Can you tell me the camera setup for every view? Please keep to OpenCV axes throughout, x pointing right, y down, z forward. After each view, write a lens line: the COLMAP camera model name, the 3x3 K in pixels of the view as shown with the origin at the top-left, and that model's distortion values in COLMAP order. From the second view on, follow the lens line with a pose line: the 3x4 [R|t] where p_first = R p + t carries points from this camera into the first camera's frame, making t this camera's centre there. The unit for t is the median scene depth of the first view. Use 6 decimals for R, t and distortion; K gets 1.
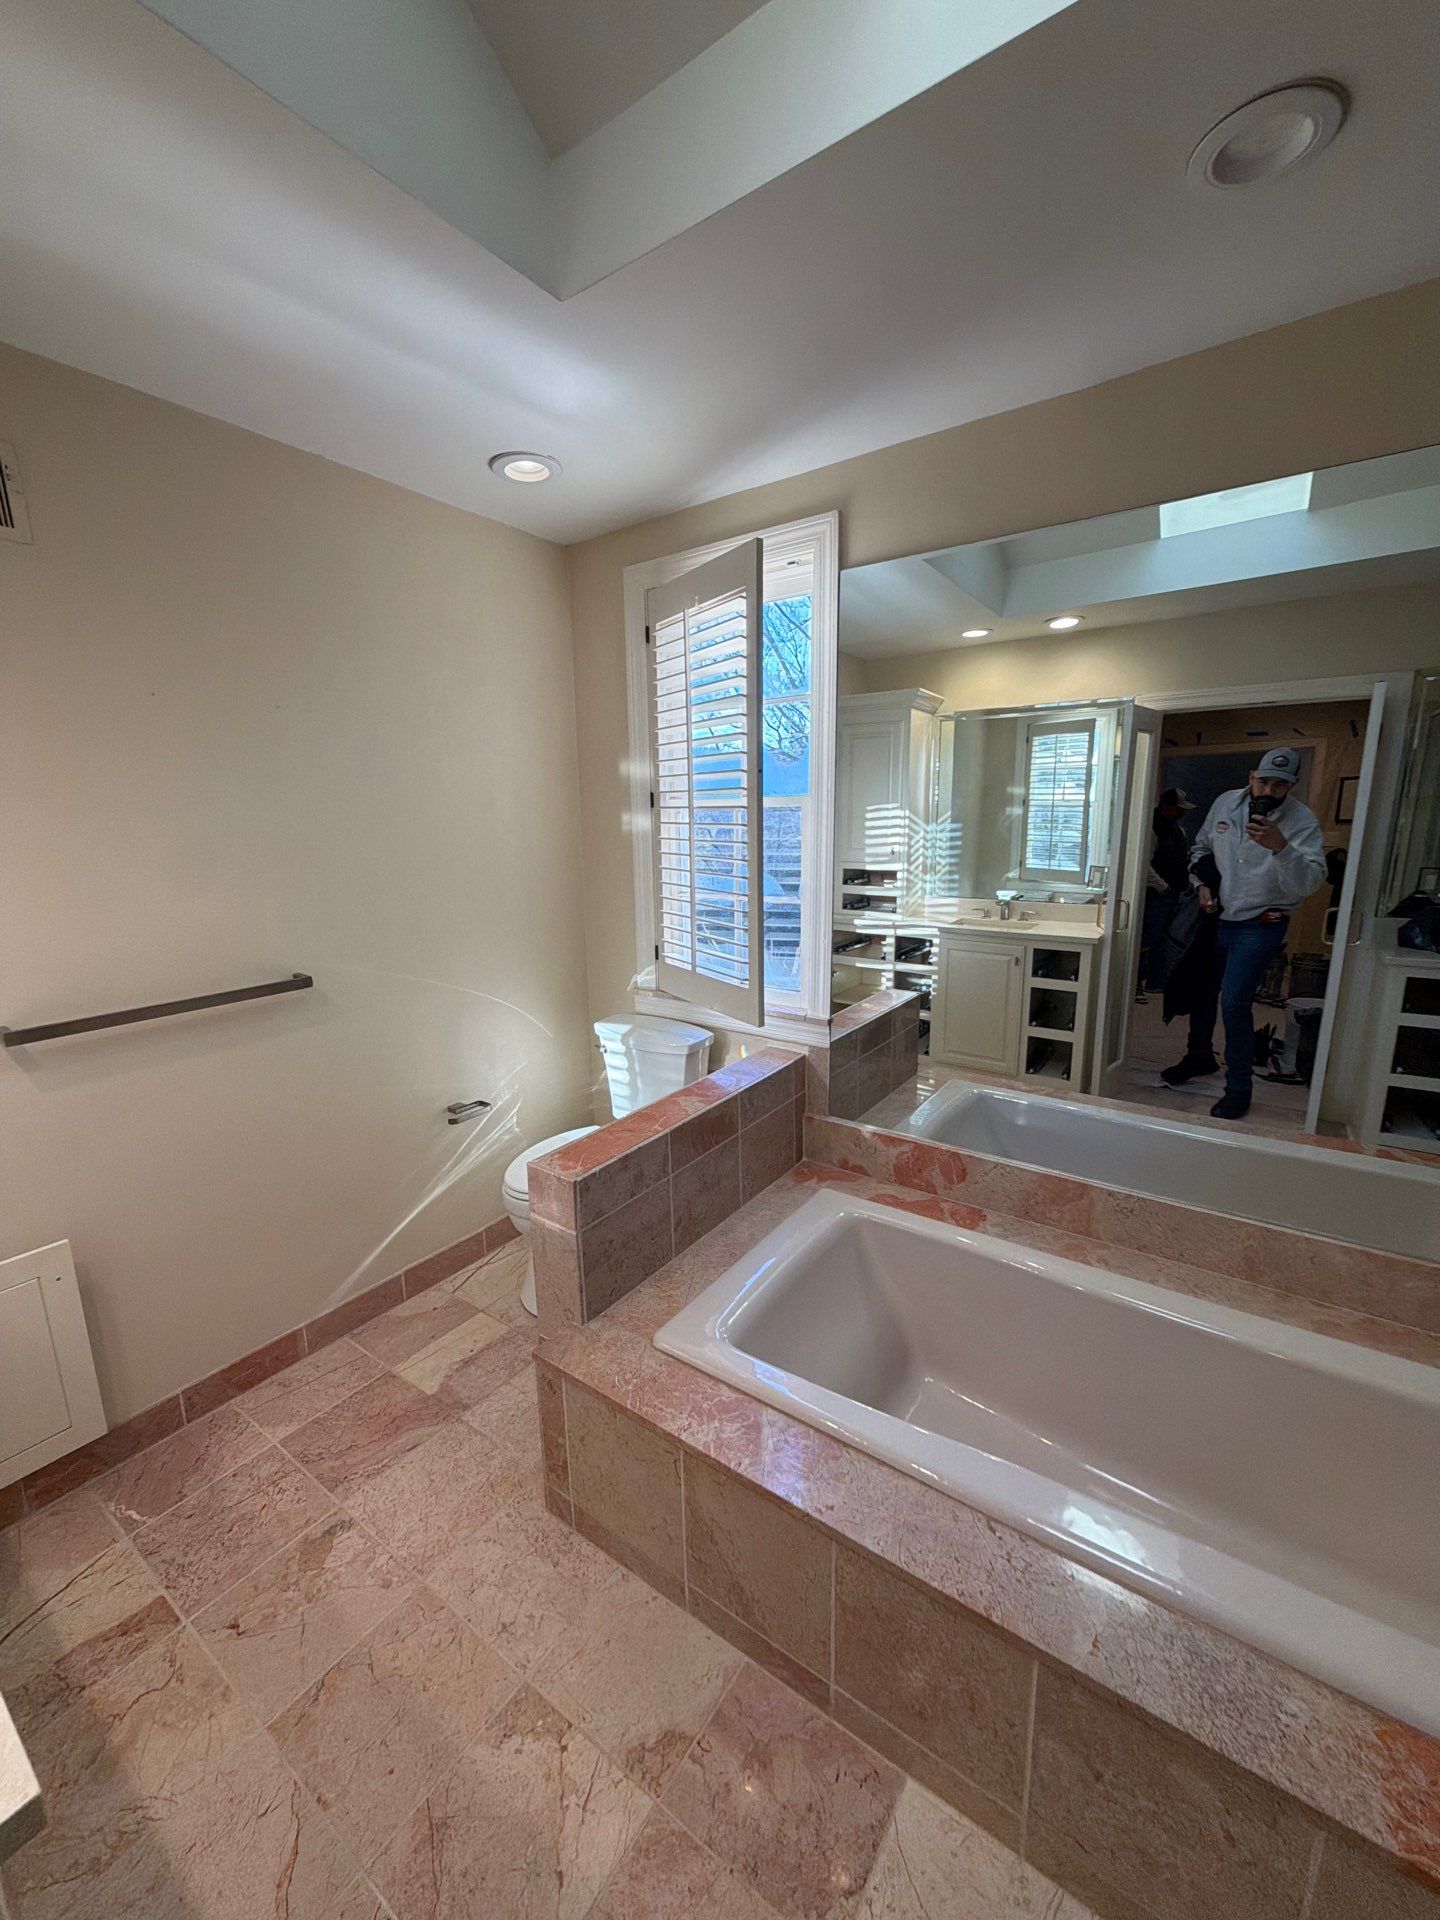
lens RADIAL K [[759.4, 0, 717.1], [0, 759.4, 966.2], [0, 0, 1]] dist [-0.000938, -0.000769]
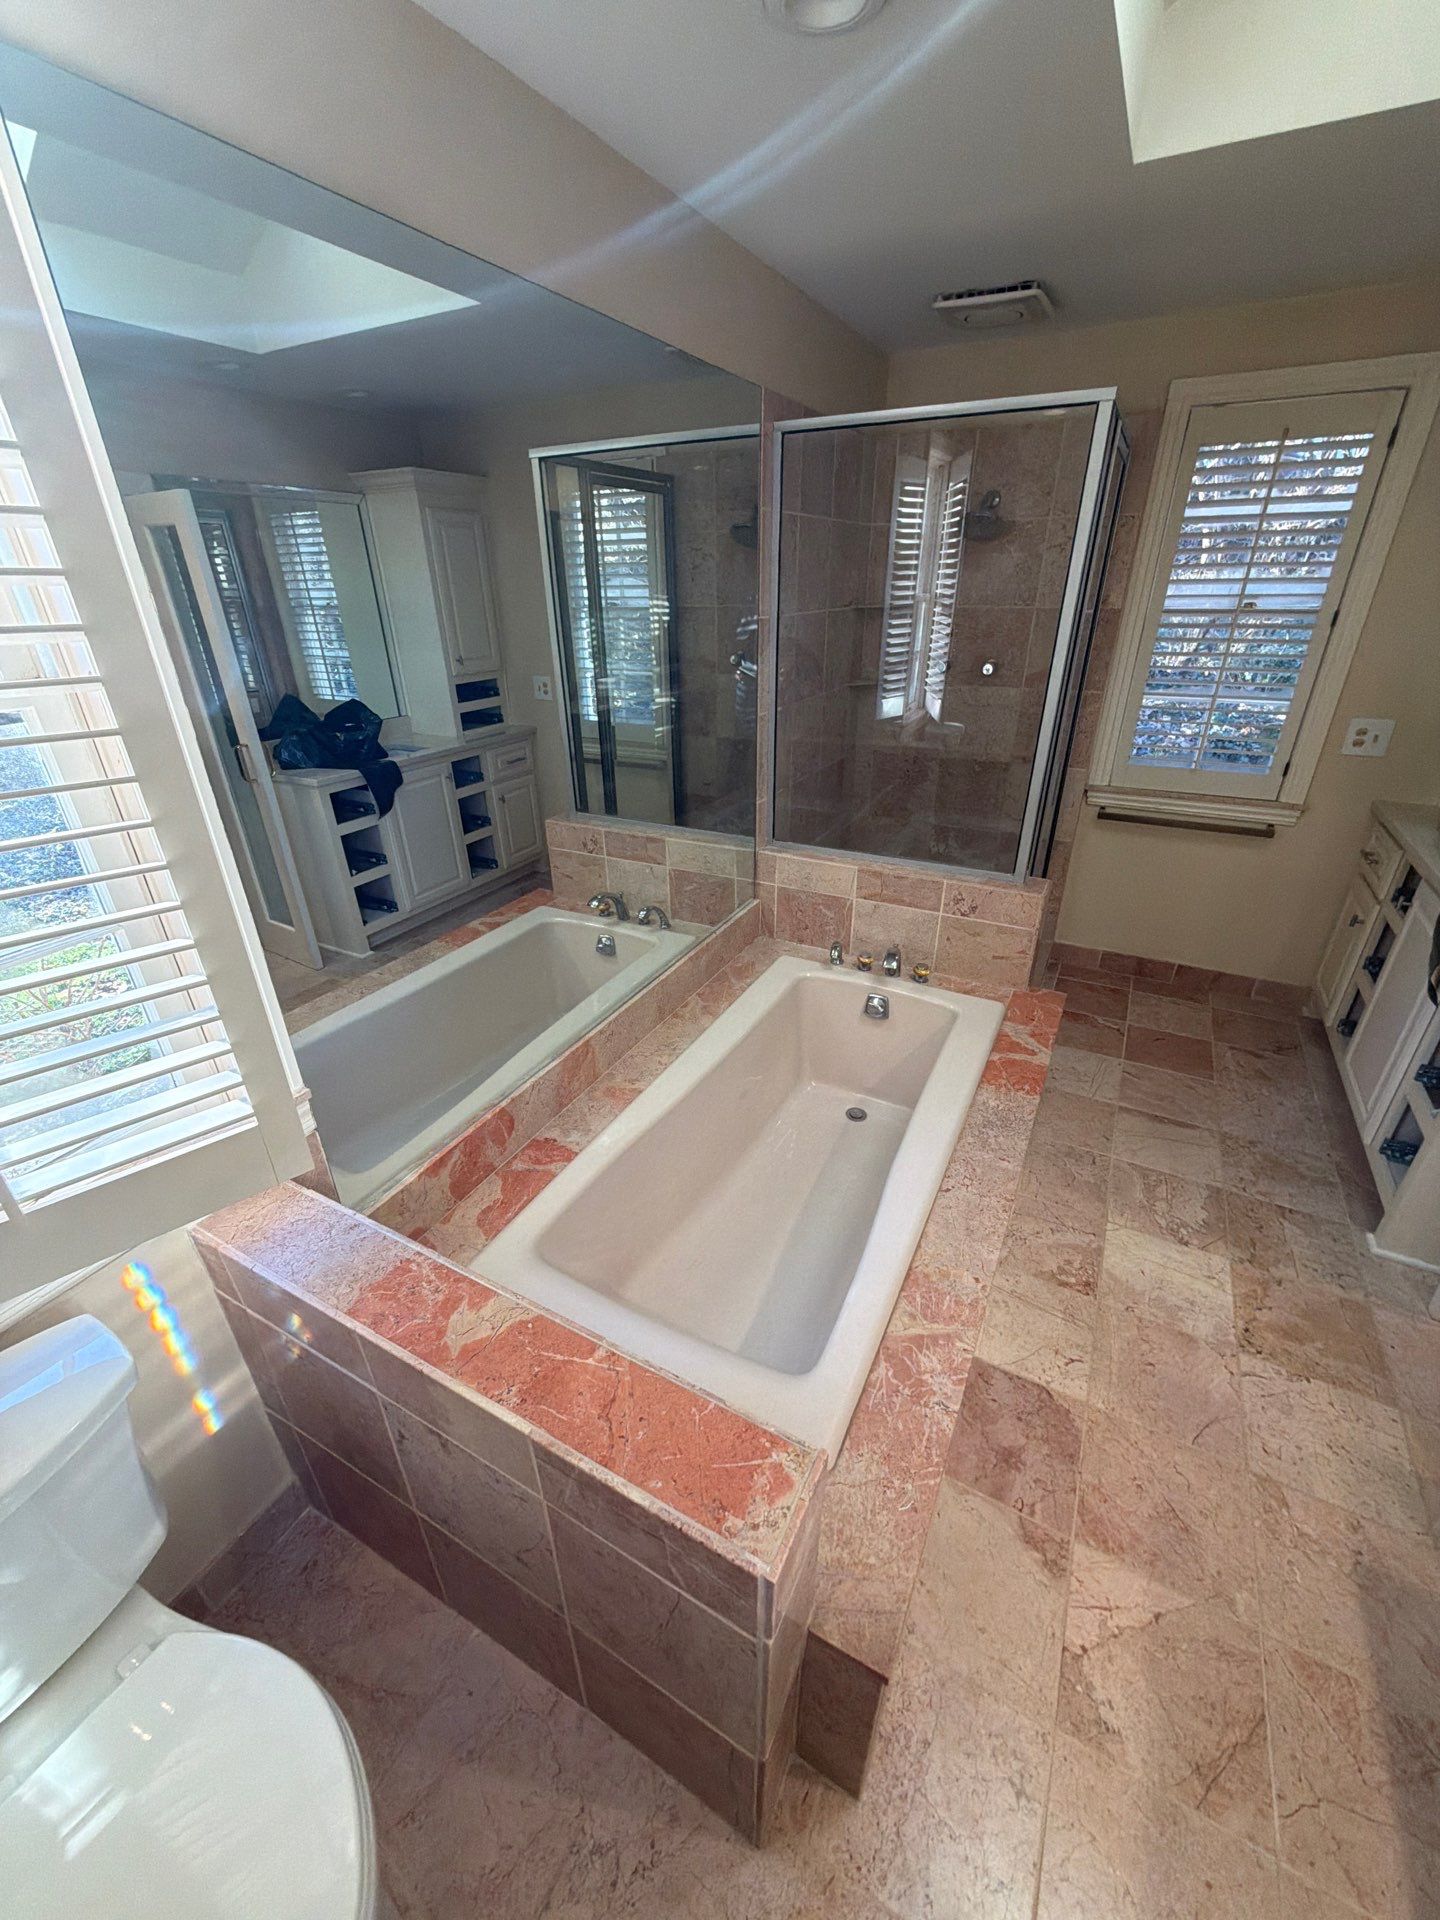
lens RADIAL K [[759.4, 0, 714.7], [0, 759.4, 966.2], [0, 0, 1]] dist [-0.000938, -0.000769]
pose [[-0.123314, -0.435541, 0.891683, -0.348887], [0.210810, 0.866535, 0.452411, -0.195457], [-0.969718, 0.243765, -0.015039, 0.673062]]
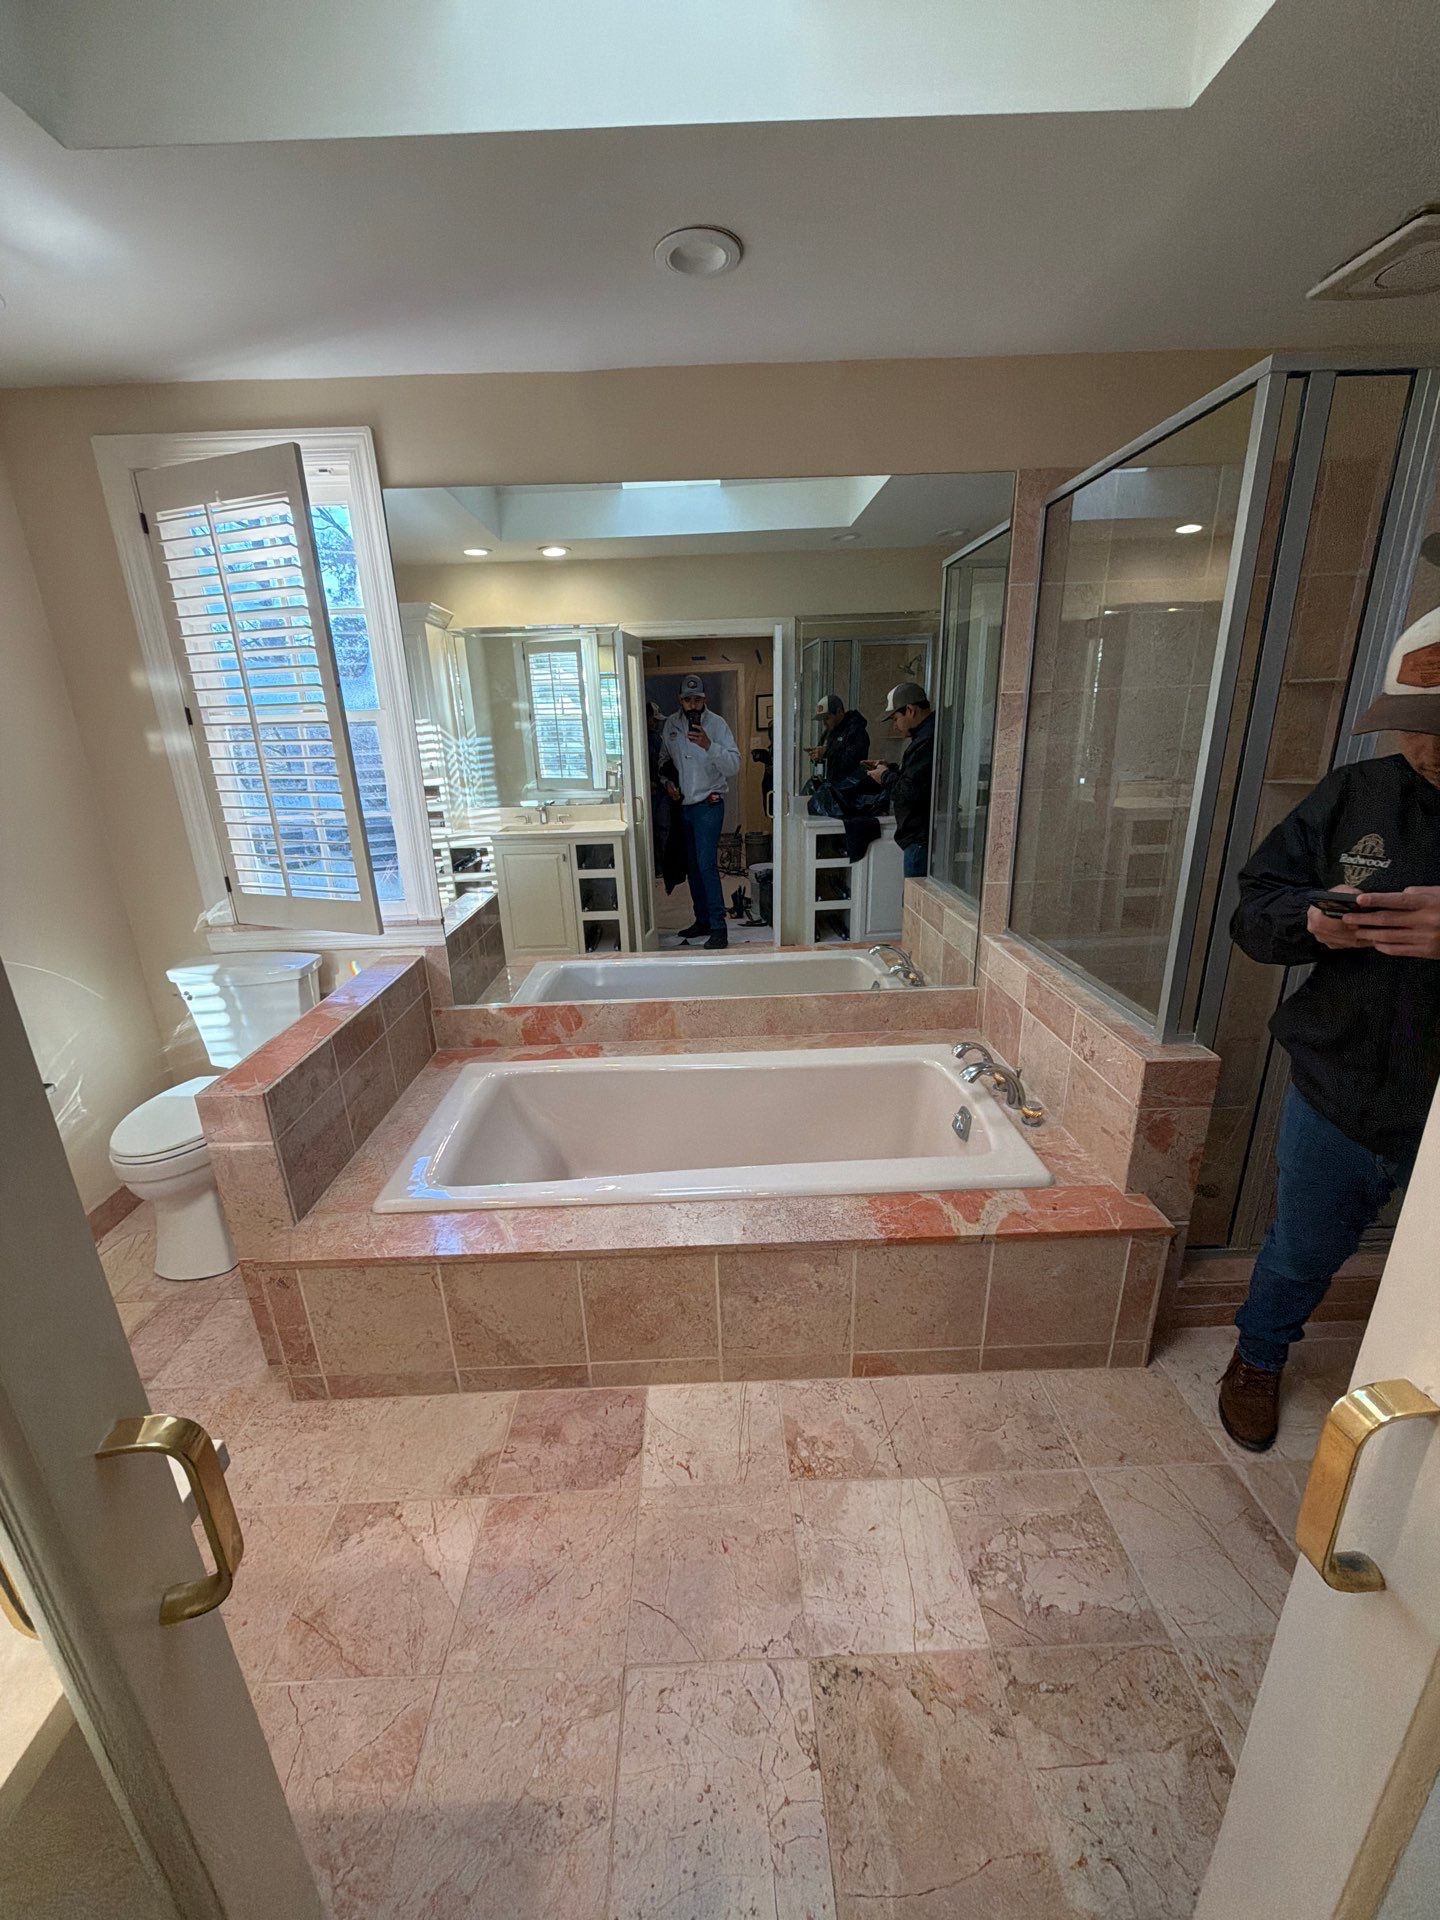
lens RADIAL K [[759.4, 0, 715.6], [0, 759.4, 967.7], [0, 0, 1]] dist [-0.000938, -0.000769]
pose [[0.805512, -0.195716, 0.559326, -0.158843], [0.136641, 0.979794, 0.146061, 0.032633], [-0.576611, -0.041227, 0.815978, -0.130102]]
